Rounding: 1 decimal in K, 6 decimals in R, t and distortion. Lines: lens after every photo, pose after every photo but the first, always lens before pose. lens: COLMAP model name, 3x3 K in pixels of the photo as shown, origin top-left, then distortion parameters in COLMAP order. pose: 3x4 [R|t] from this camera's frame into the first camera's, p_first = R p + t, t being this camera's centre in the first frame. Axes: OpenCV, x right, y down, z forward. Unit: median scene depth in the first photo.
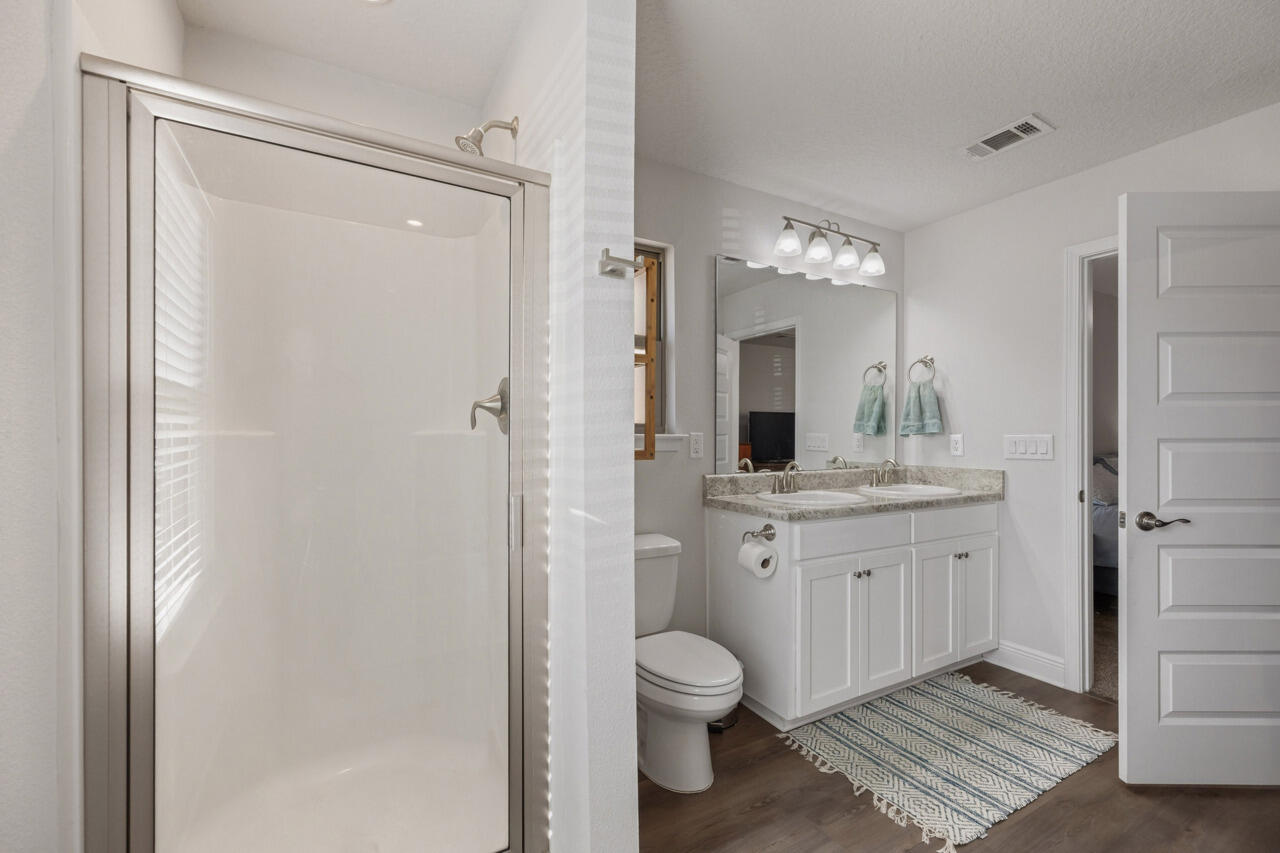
lens RADIAL K [[558.2, 0, 640.0], [0, 558.2, 426.5], [0, 0, 1]] dist [0.000340, 0.000037]
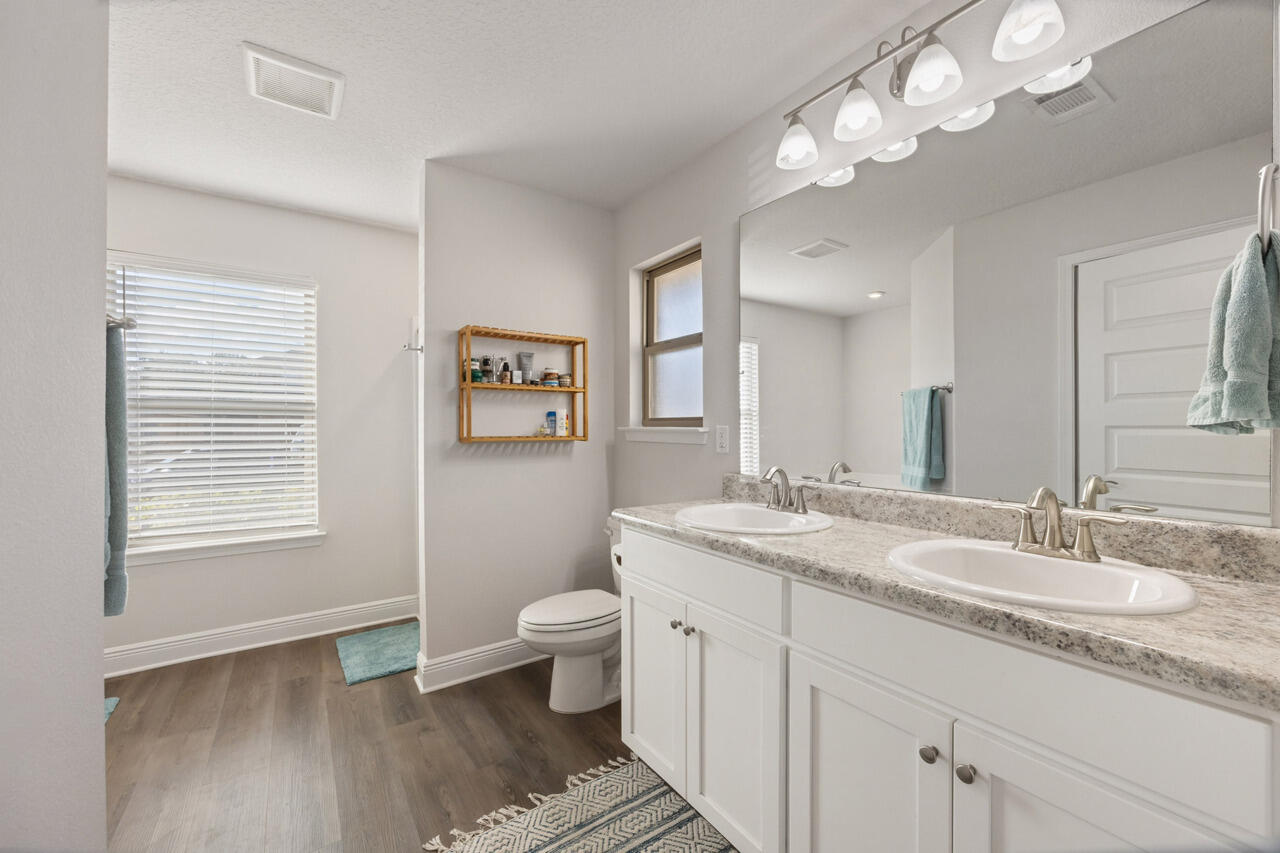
lens RADIAL K [[502.9, 0, 640.0], [0, 502.9, 426.5], [0, 0, 1]] dist [-0.001204, -0.000080]
pose [[0.082694, -0.004523, -0.996565, 1.130966], [0.012957, 0.999910, -0.003463, 0.017509], [0.996491, -0.012626, 0.082745, 0.994930]]
